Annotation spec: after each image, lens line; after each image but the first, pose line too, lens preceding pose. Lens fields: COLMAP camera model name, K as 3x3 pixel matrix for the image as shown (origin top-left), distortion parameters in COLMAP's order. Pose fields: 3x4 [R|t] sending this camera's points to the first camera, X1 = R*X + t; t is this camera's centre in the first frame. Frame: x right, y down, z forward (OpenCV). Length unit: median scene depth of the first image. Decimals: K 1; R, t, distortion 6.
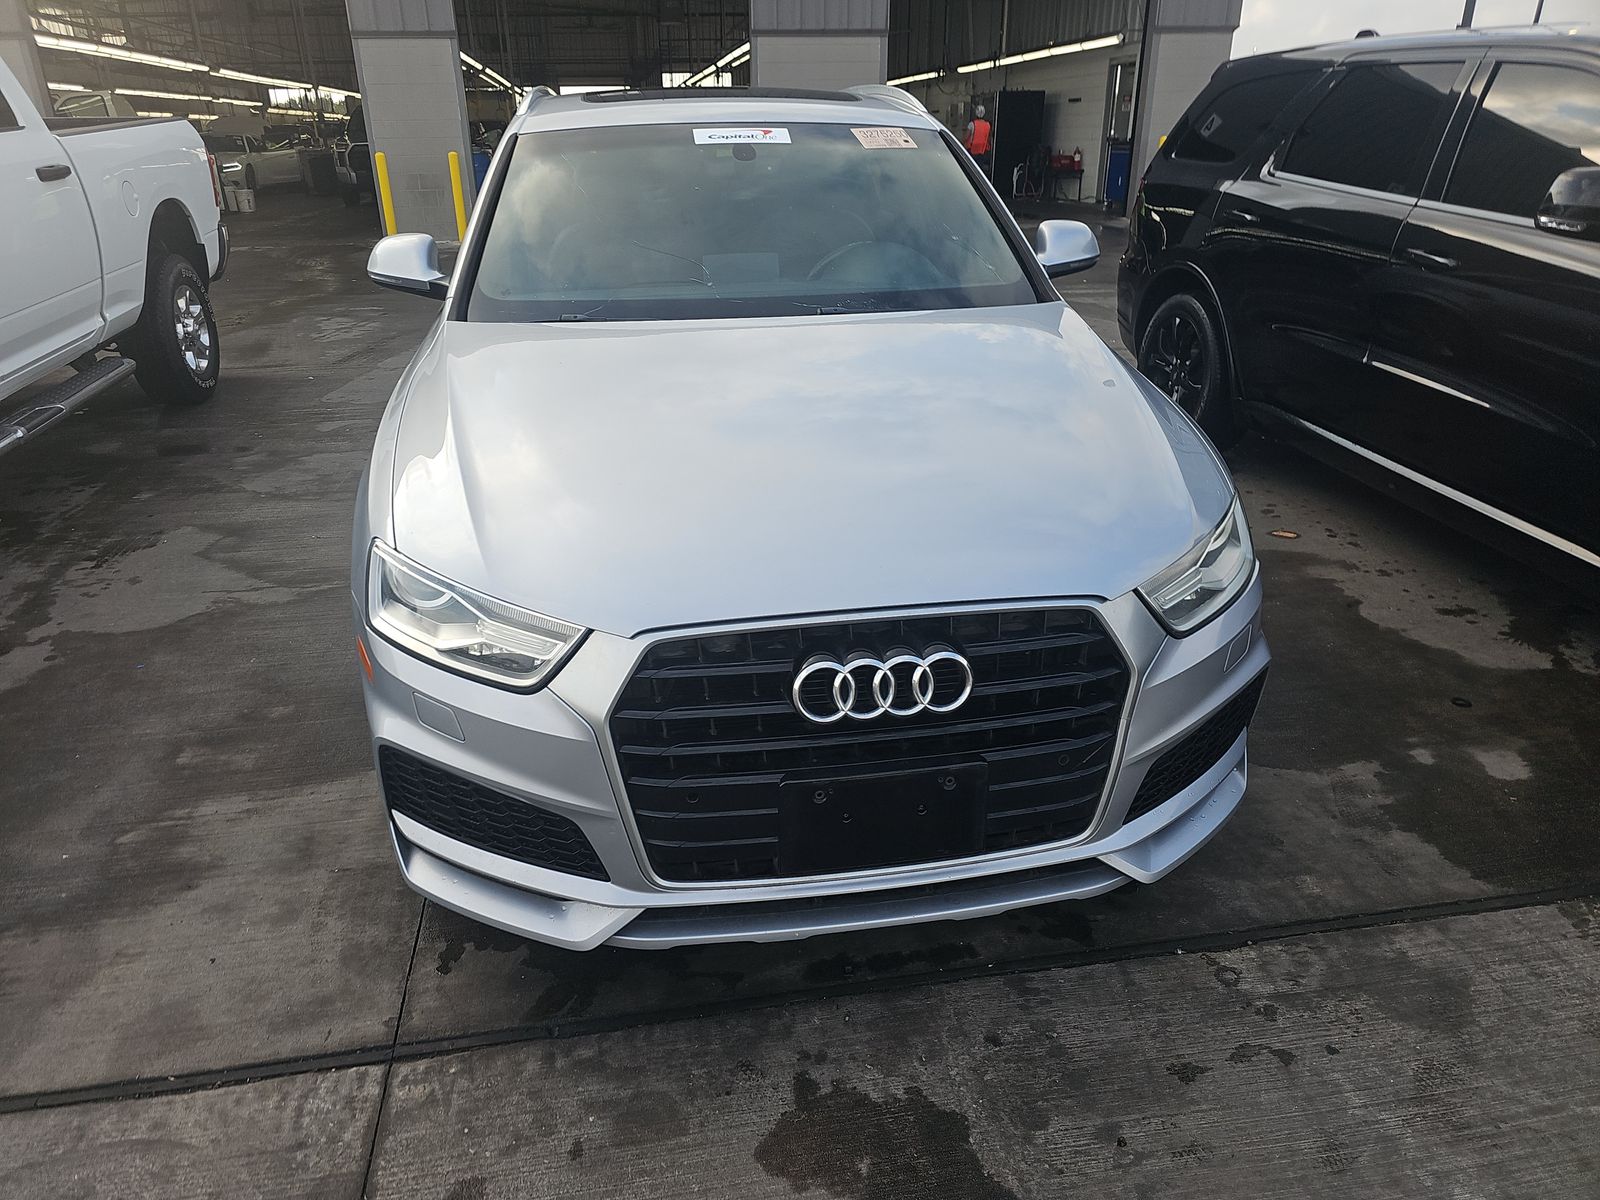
lens RADIAL K [[1067.8, 0, 754.4], [0, 1067.8, 605.8], [0, 0, 1]] dist [0.049262, -0.049329]
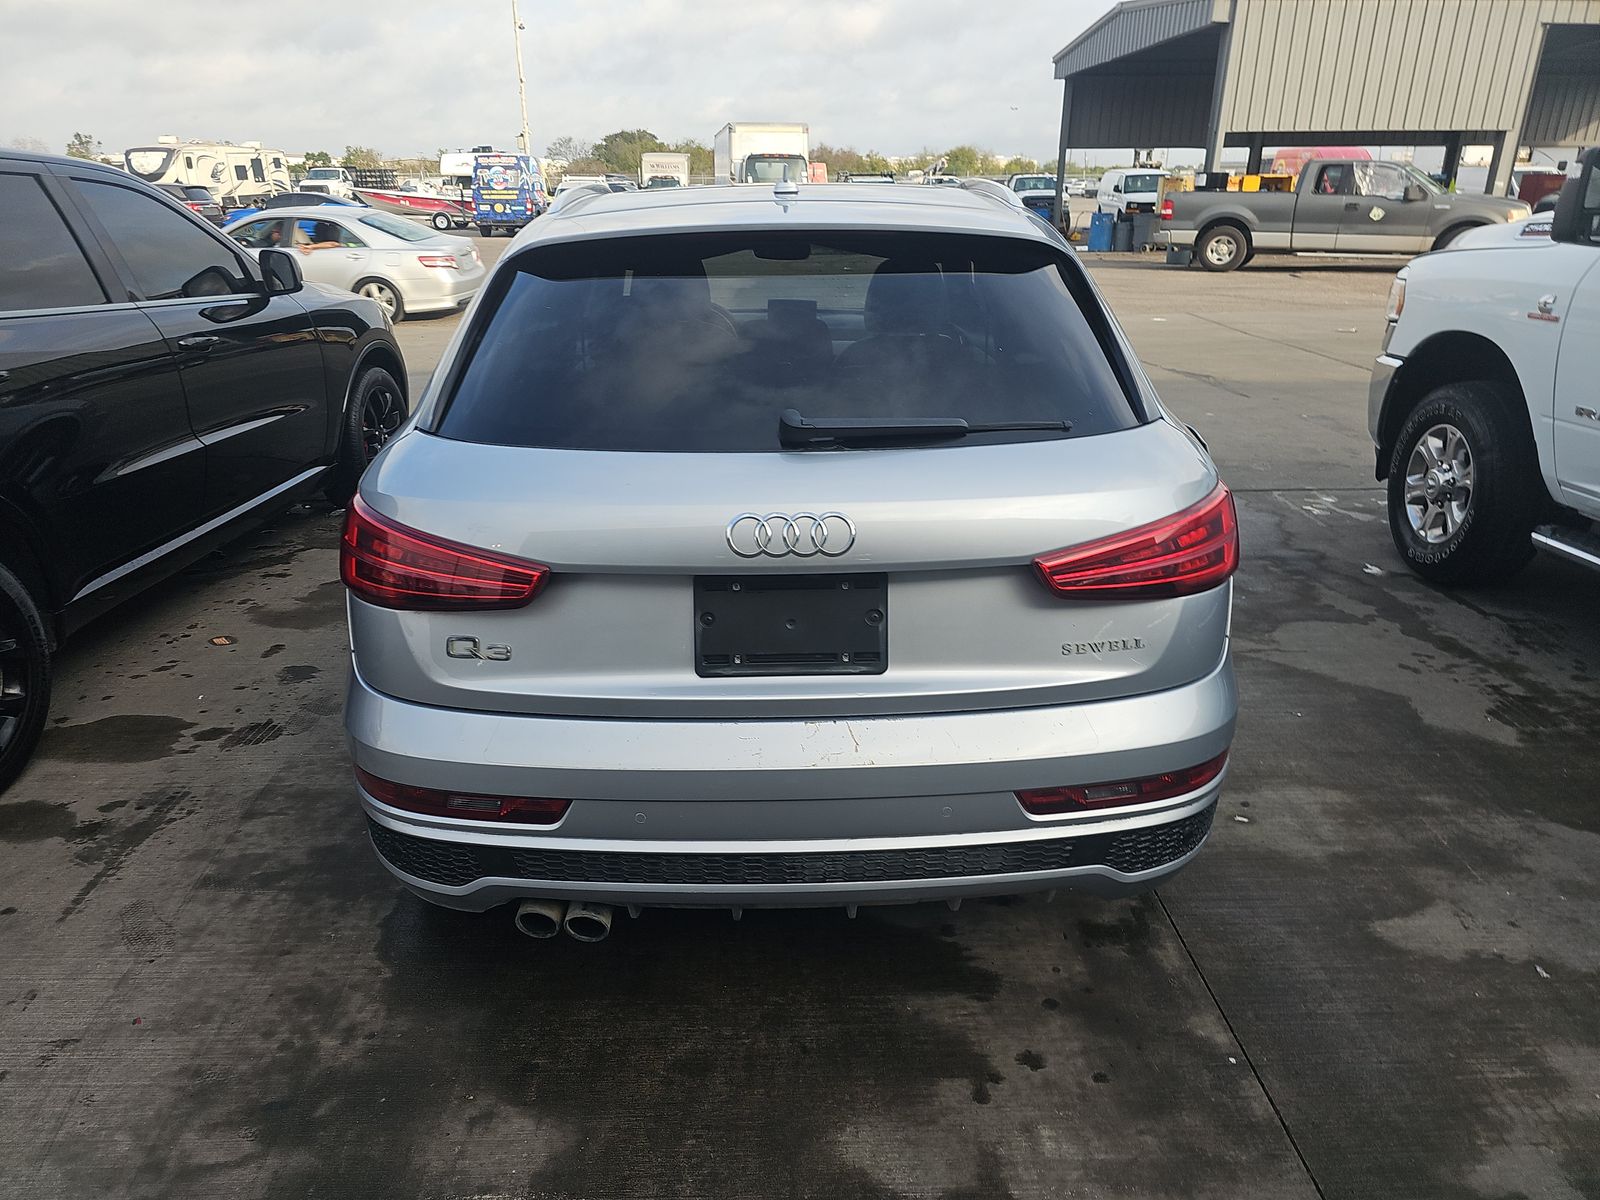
lens RADIAL K [[1067.8, 0, 798.3], [0, 1067.8, 590.8], [0, 0, 1]] dist [0.049262, -0.049329]
pose [[-0.991473, -0.020553, 0.128685, -0.228572], [0.075839, 0.712035, 0.698036, -1.111980], [-0.105975, 0.701843, -0.704404, 2.396468]]
